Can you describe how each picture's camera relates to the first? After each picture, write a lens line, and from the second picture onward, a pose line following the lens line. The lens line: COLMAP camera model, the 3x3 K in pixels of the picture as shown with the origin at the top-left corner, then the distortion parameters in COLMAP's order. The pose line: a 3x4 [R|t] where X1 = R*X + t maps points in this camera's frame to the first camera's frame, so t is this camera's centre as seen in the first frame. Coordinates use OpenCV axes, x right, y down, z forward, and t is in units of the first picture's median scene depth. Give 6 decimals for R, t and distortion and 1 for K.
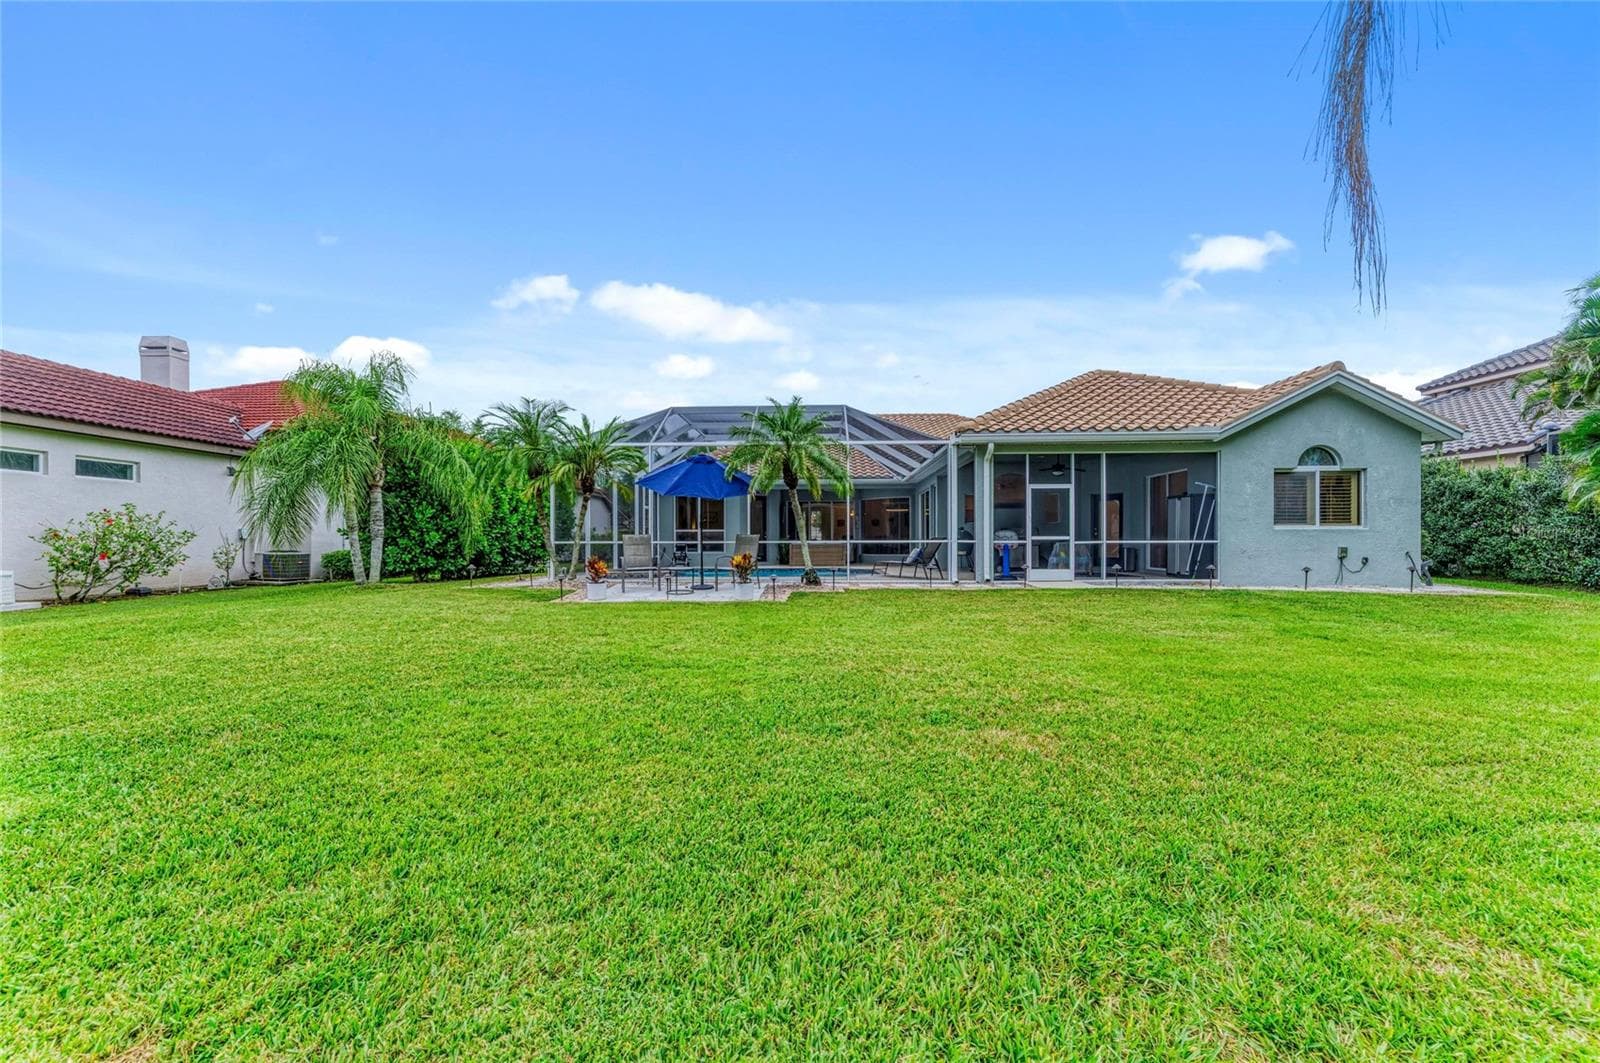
lens RADIAL K [[581.4, 0, 801.8], [0, 581.4, 544.4], [0, 0, 1]] dist [0.000319, -0.000131]
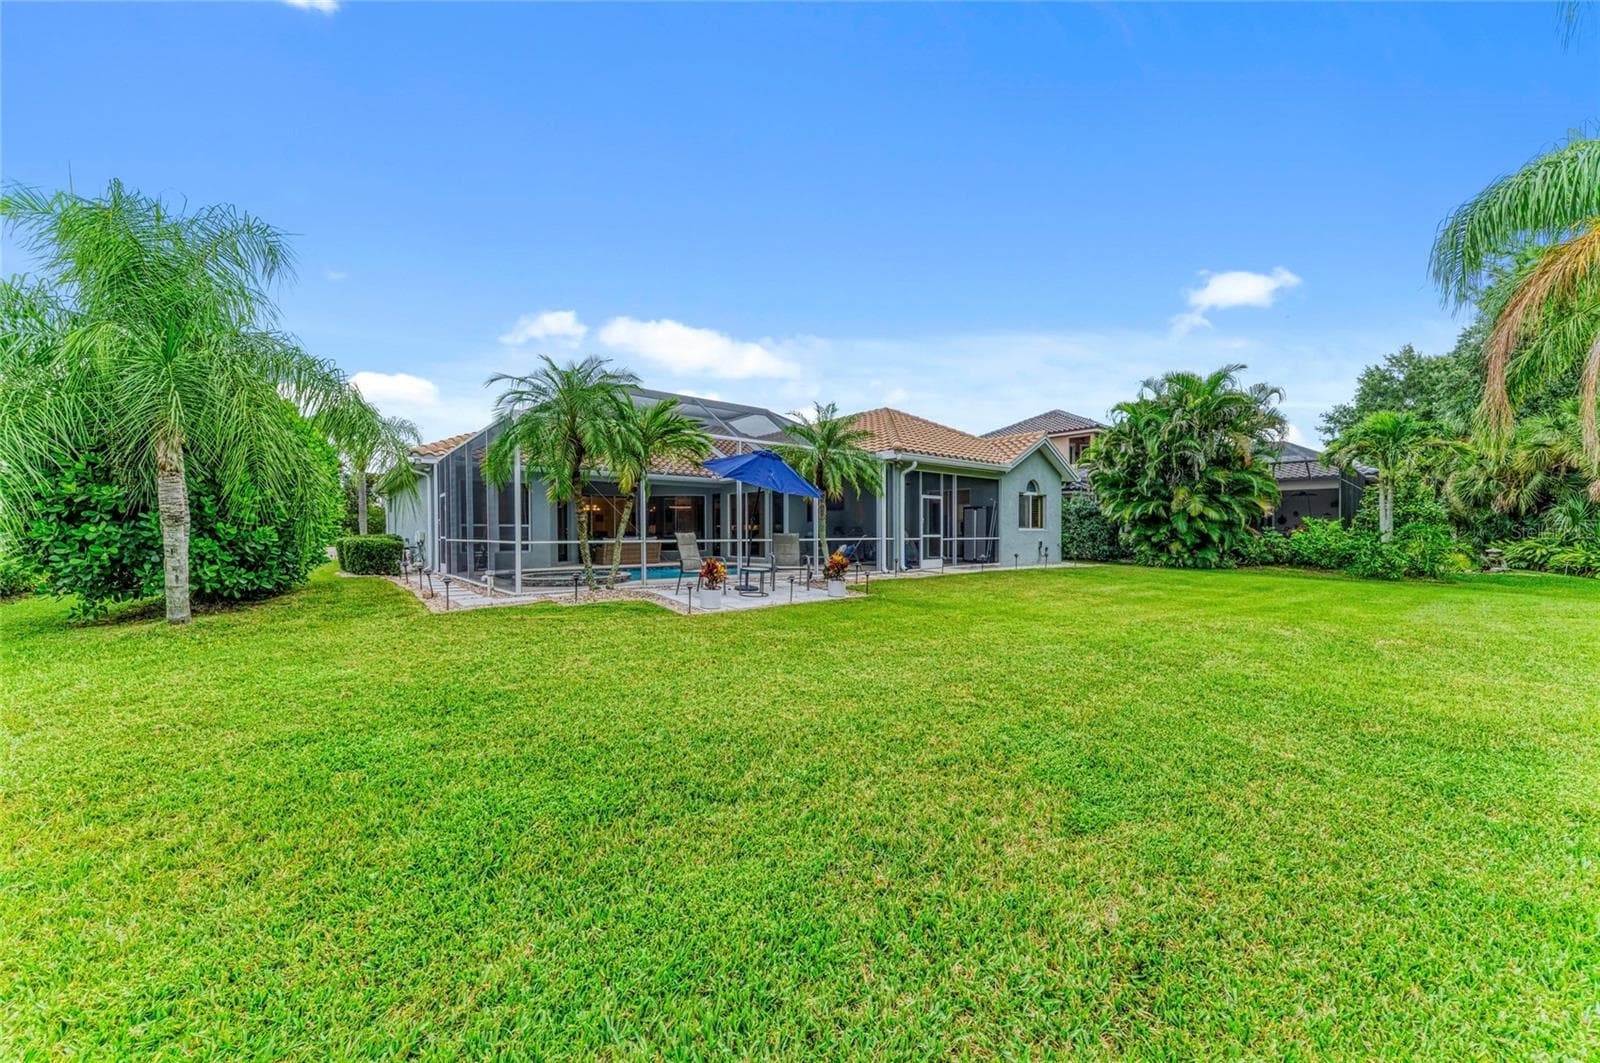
lens RADIAL K [[581.4, 0, 801.8], [0, 581.4, 544.4], [0, 0, 1]] dist [0.000319, -0.000131]
pose [[0.748771, -0.008690, 0.662772, -0.678592], [0.009776, 0.999950, 0.002067, 0.002699], [-0.662756, 0.004932, 0.748819, 0.201613]]
